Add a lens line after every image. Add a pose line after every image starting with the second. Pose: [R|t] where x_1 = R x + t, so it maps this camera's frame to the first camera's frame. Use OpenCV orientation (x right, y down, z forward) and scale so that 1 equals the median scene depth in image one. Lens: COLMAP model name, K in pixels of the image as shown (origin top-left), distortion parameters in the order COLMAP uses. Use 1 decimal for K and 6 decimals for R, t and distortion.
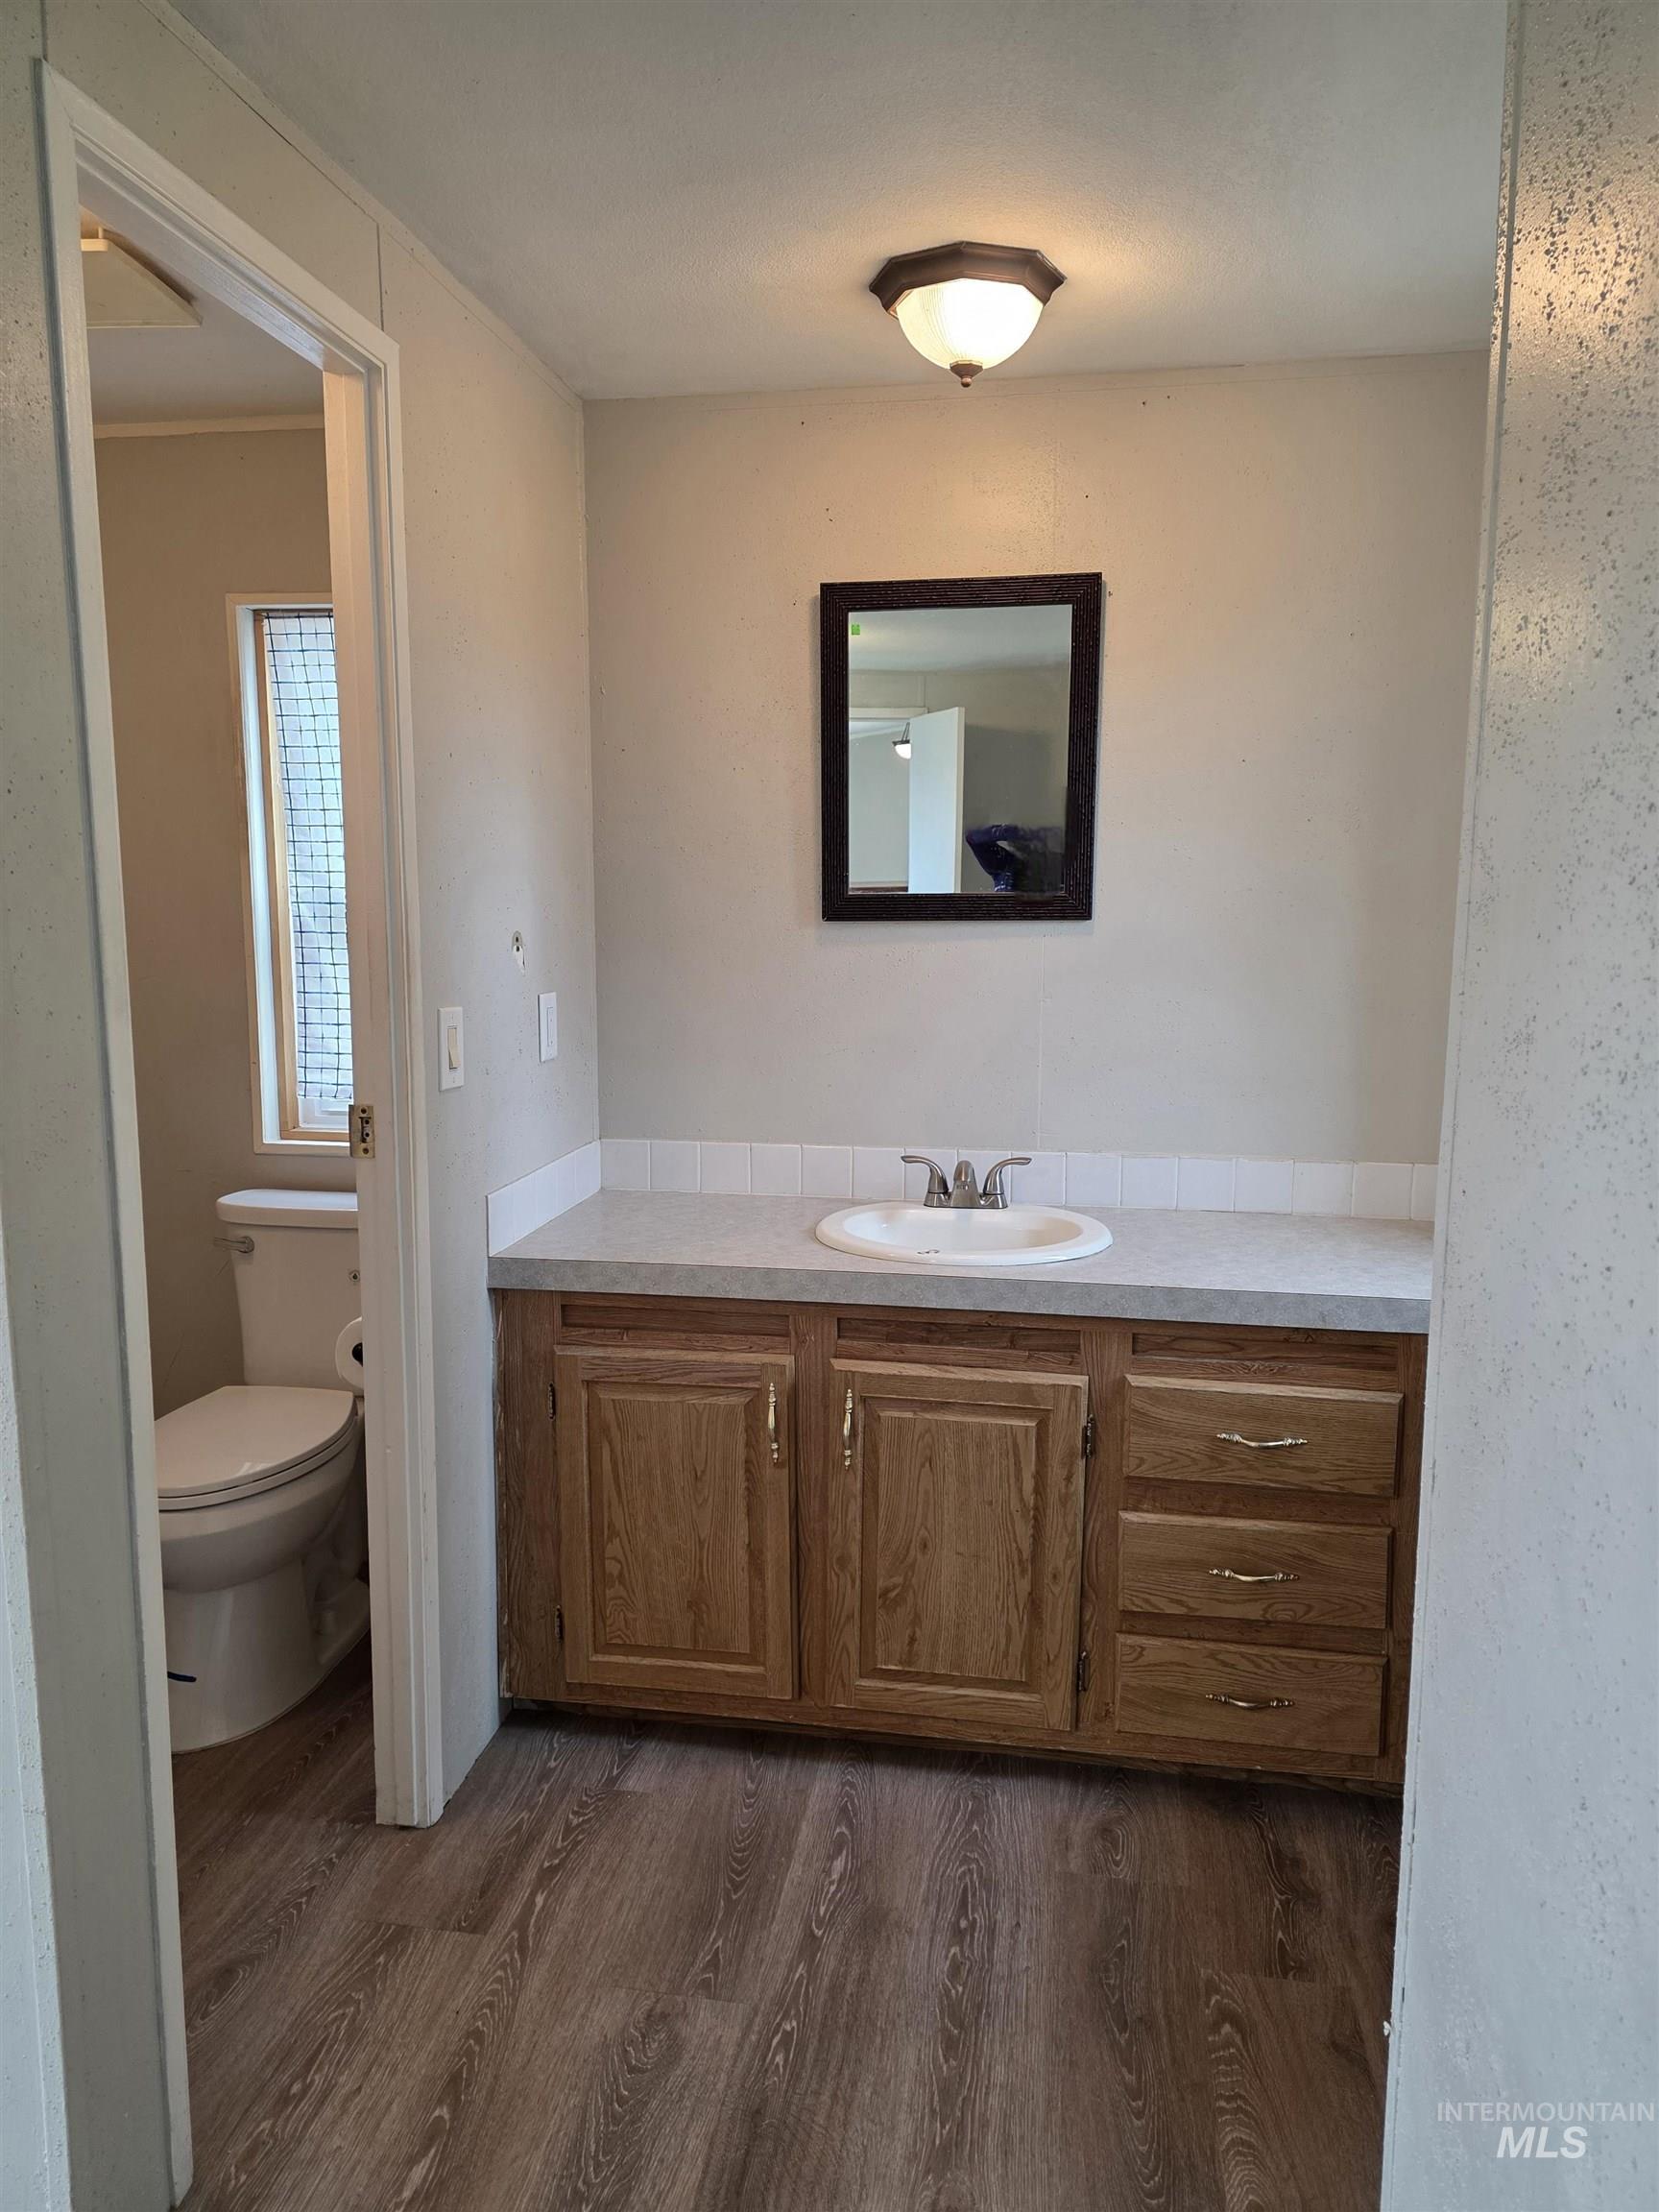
lens RADIAL K [[1466.4, 0, 819.8], [0, 1466.4, 1098.0], [0, 0, 1]] dist [0.065102, -0.061301]
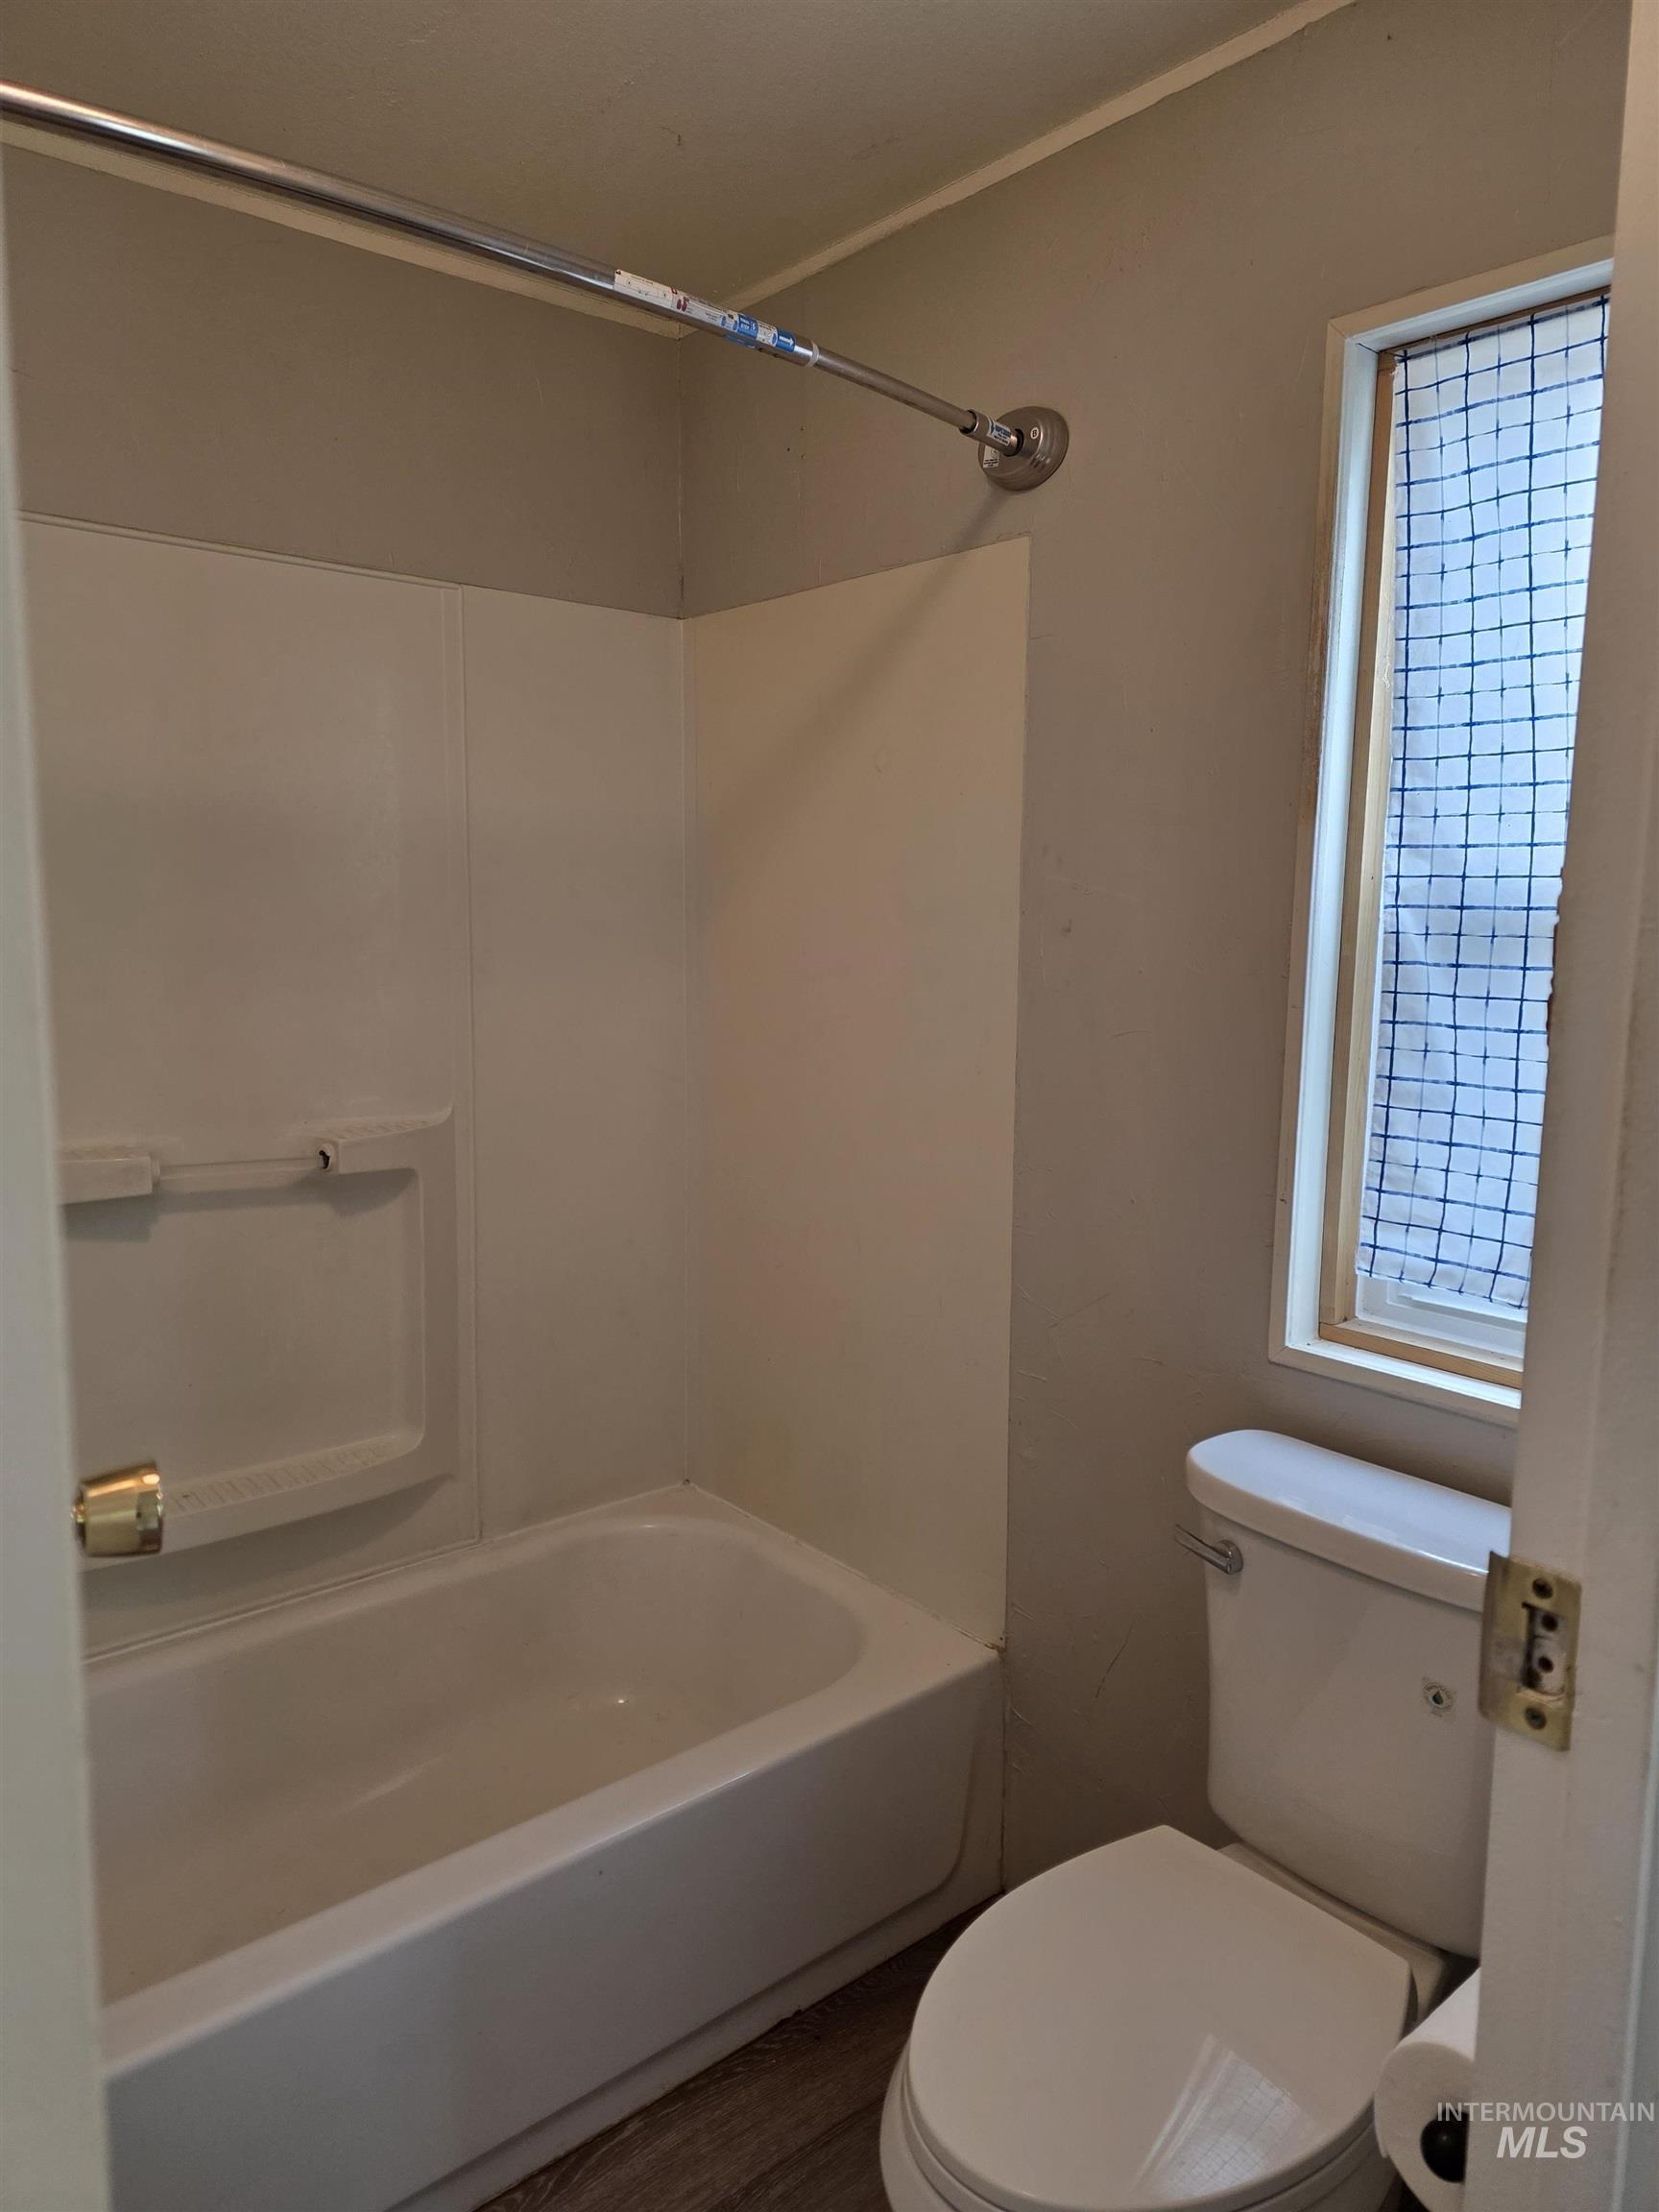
lens RADIAL K [[1466.4, 0, 815.8], [0, 1466.4, 1111.5], [0, 0, 1]] dist [0.065102, -0.061301]
pose [[0.760051, 0.095252, -0.642845, -0.165825], [-0.089595, 0.995113, 0.041519, -0.063454], [0.643658, 0.026039, 0.764870, 0.468950]]
